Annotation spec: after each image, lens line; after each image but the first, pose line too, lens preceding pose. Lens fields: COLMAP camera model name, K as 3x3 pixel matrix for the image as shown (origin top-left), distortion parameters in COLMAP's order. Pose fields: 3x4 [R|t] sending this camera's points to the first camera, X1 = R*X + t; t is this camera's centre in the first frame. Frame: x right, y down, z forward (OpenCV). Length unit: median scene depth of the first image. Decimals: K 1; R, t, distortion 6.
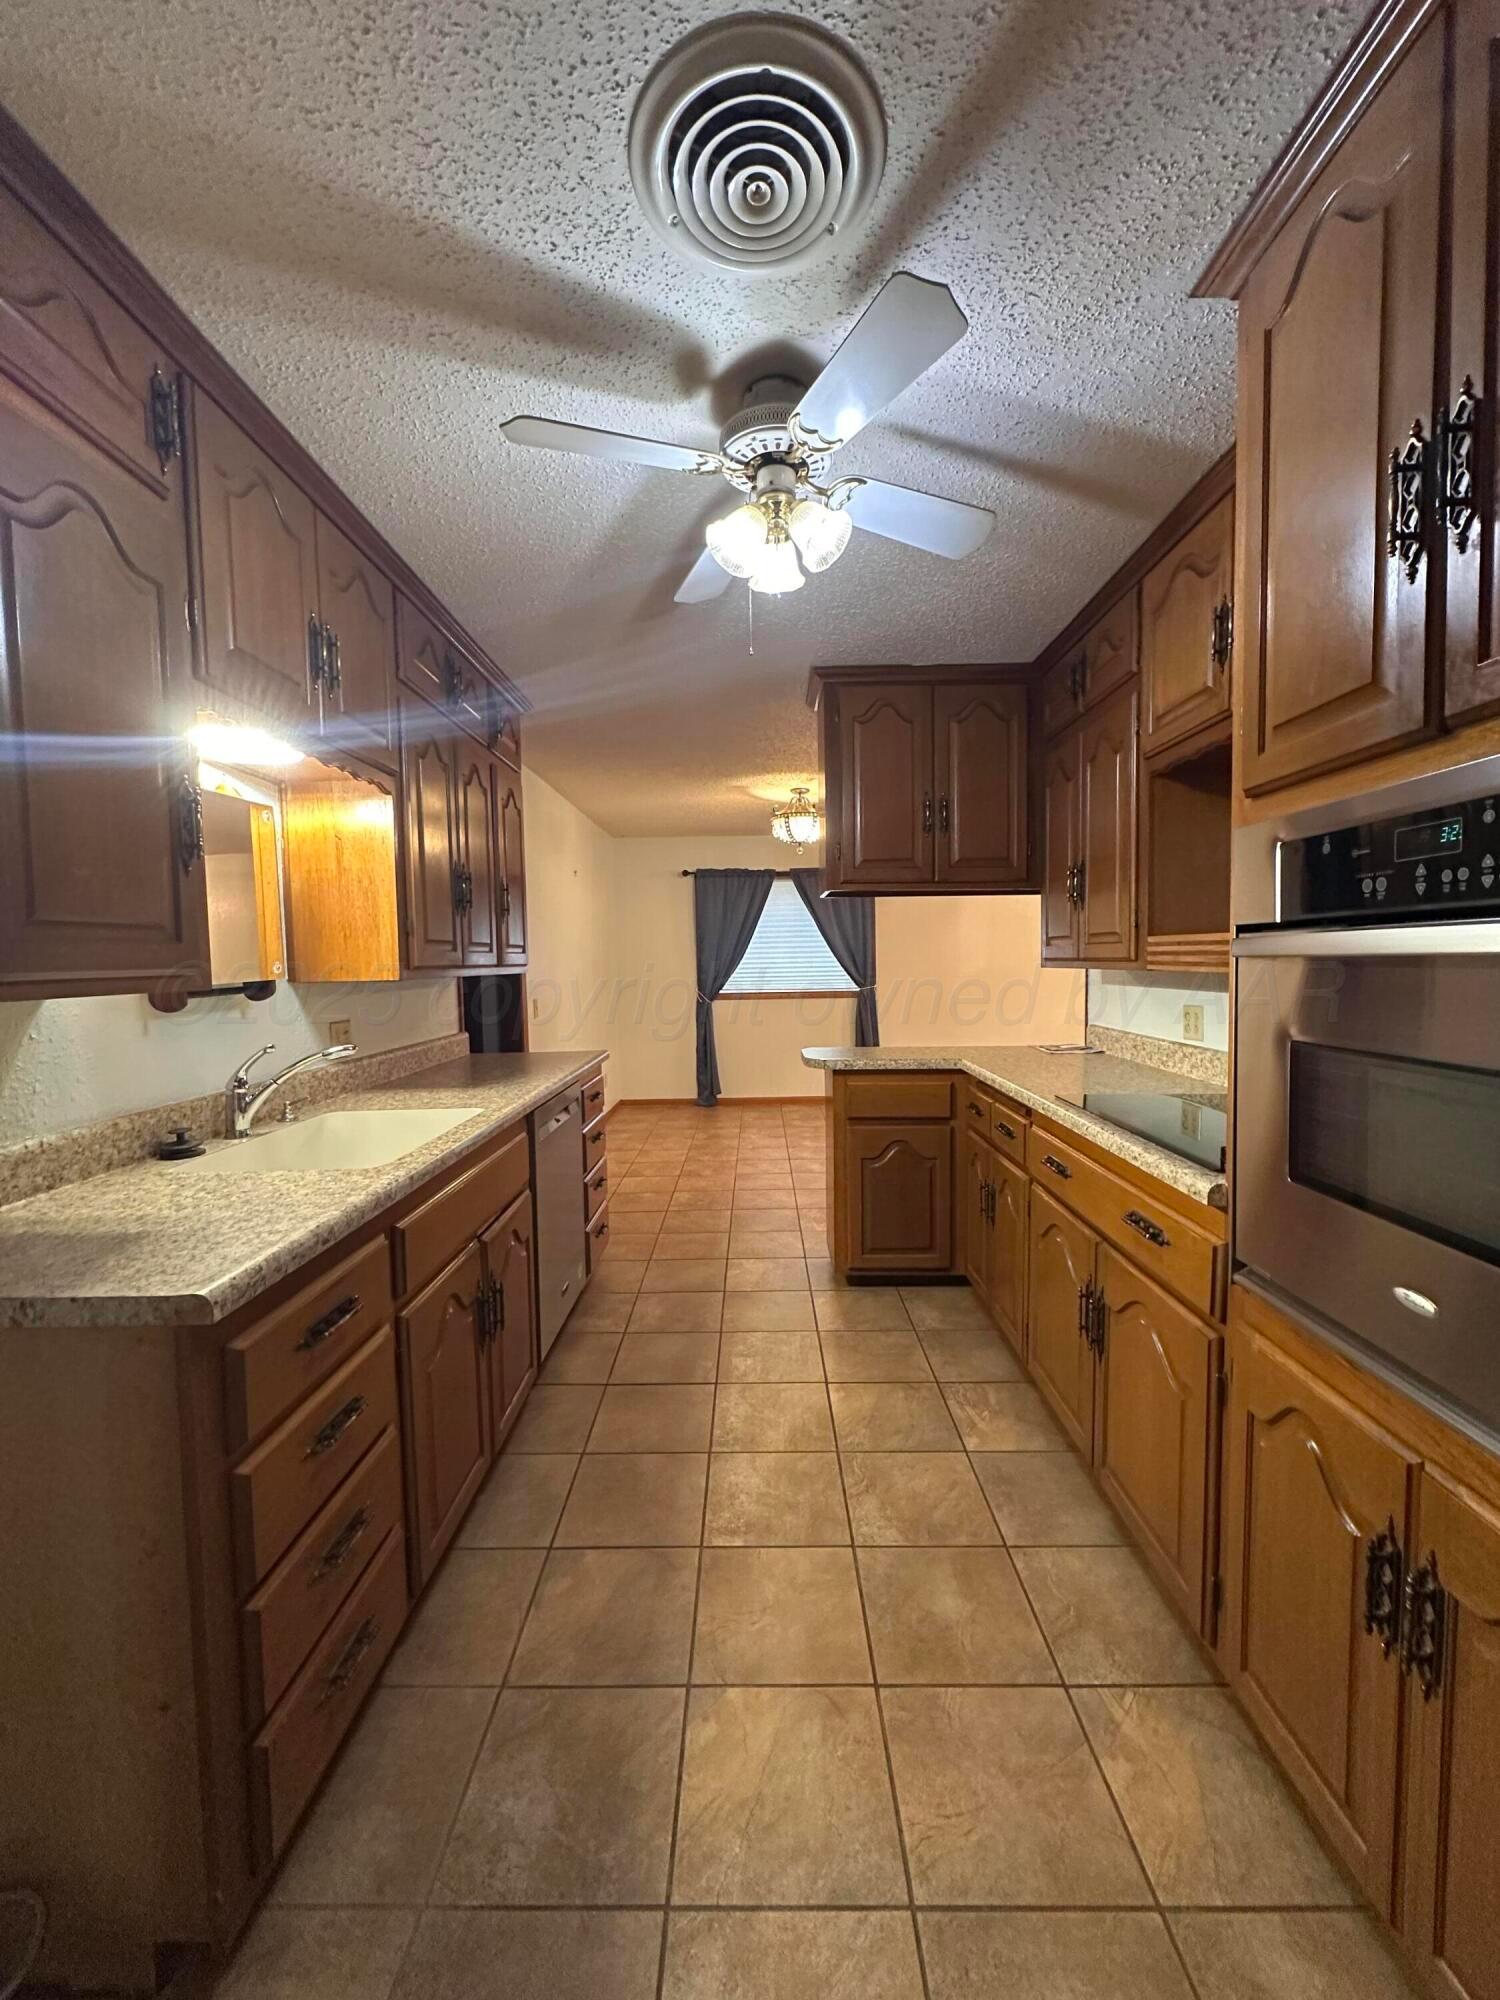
lens RADIAL K [[783.2, 0, 750.0], [0, 783.2, 1000.0], [0, 0, 1]] dist [-0.008164, 0.000156]
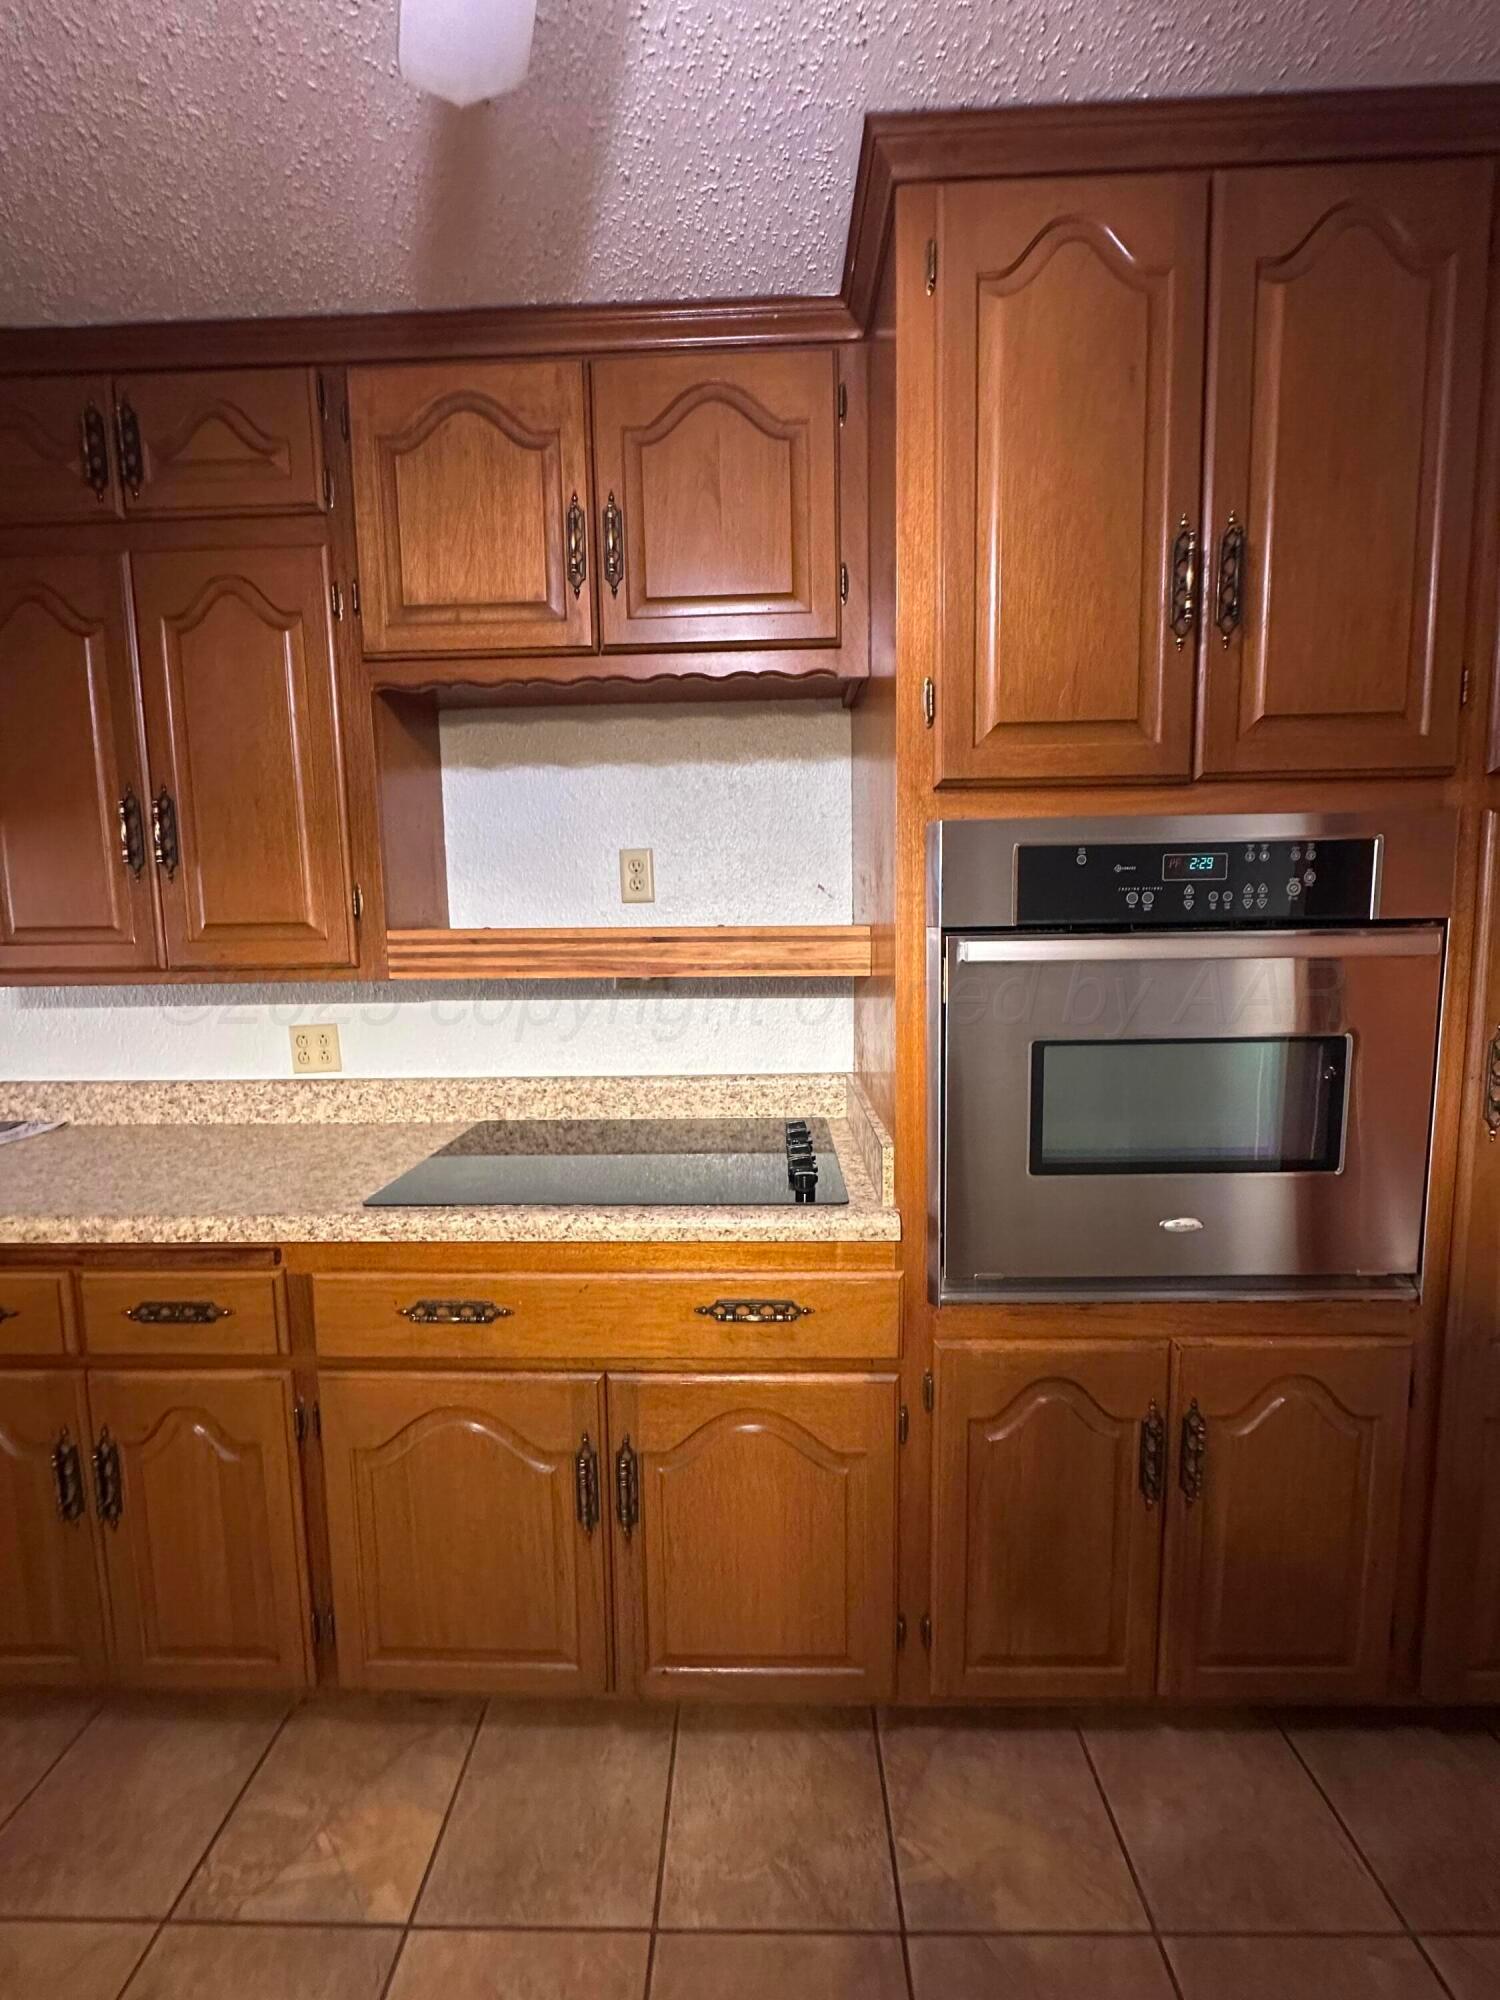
lens RADIAL K [[783.2, 0, 750.0], [0, 783.2, 1000.0], [0, 0, 1]] dist [-0.008164, 0.000156]
pose [[0.011160, -0.086144, 0.996220, -0.358259], [0.067837, 0.994052, 0.085197, -0.123864], [-0.997634, 0.066630, 0.016937, 1.444239]]
